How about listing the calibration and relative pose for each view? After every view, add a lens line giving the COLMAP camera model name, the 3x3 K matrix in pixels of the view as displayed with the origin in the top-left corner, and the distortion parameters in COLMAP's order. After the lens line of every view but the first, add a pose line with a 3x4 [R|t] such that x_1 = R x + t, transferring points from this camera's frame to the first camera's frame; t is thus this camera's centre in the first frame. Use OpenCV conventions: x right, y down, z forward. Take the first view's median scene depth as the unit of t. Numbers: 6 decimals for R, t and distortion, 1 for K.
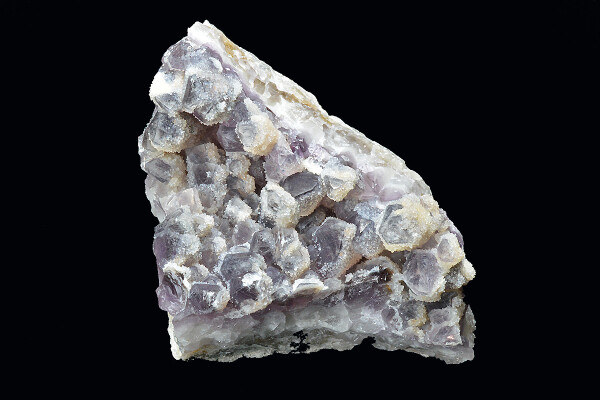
lens RADIAL K [[1640.9, 0, 300.9], [0, 1640.9, 199.9], [0, 0, 1]] dist [-0.077706, 0.000000]
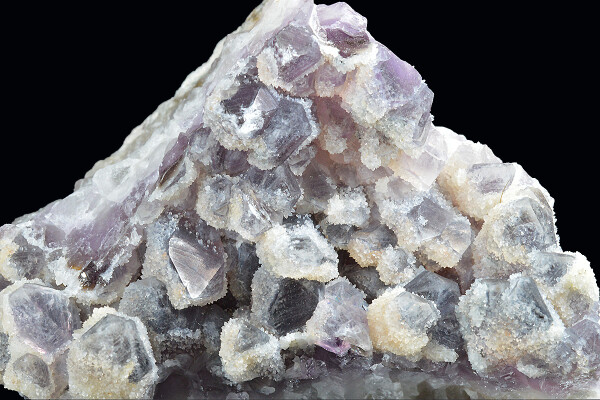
lens RADIAL K [[1640.9, 0, 299.7], [0, 1640.9, 200.4], [0, 0, 1]] dist [-0.077706, 0.000000]
pose [[-0.772456, 0.634122, -0.034640, -0.005546], [-0.631576, -0.761355, 0.146460, -0.069715], [0.066500, 0.135012, 0.988610, 0.406081]]
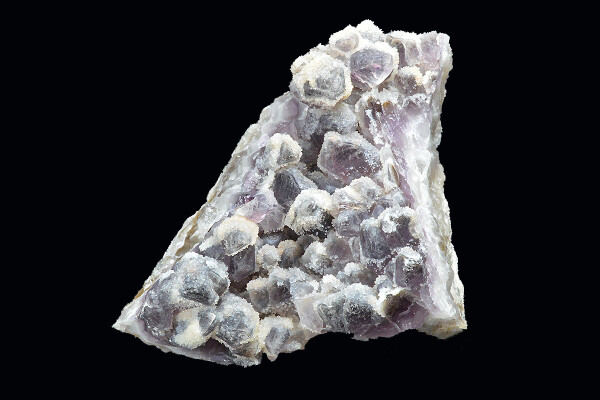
lens RADIAL K [[1640.9, 0, 300.2], [0, 1640.9, 200.9], [0, 0, 1]] dist [-0.077706, 0.000000]
pose [[-0.044485, -0.972639, 0.228023, -0.230638], [0.997580, -0.031039, 0.062223, -0.062574], [-0.053443, 0.230239, 0.971666, 0.051578]]
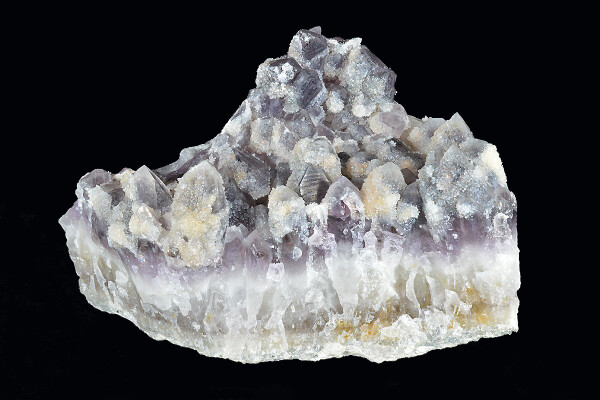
lens RADIAL K [[1640.9, 0, 300.3], [0, 1640.9, 199.8], [0, 0, 1]] dist [-0.077706, 0.000000]
pose [[-0.756992, 0.540900, -0.366592, 0.356990], [-0.652494, -0.595811, 0.468253, -0.452980], [0.034858, 0.593663, 0.803959, 0.245282]]
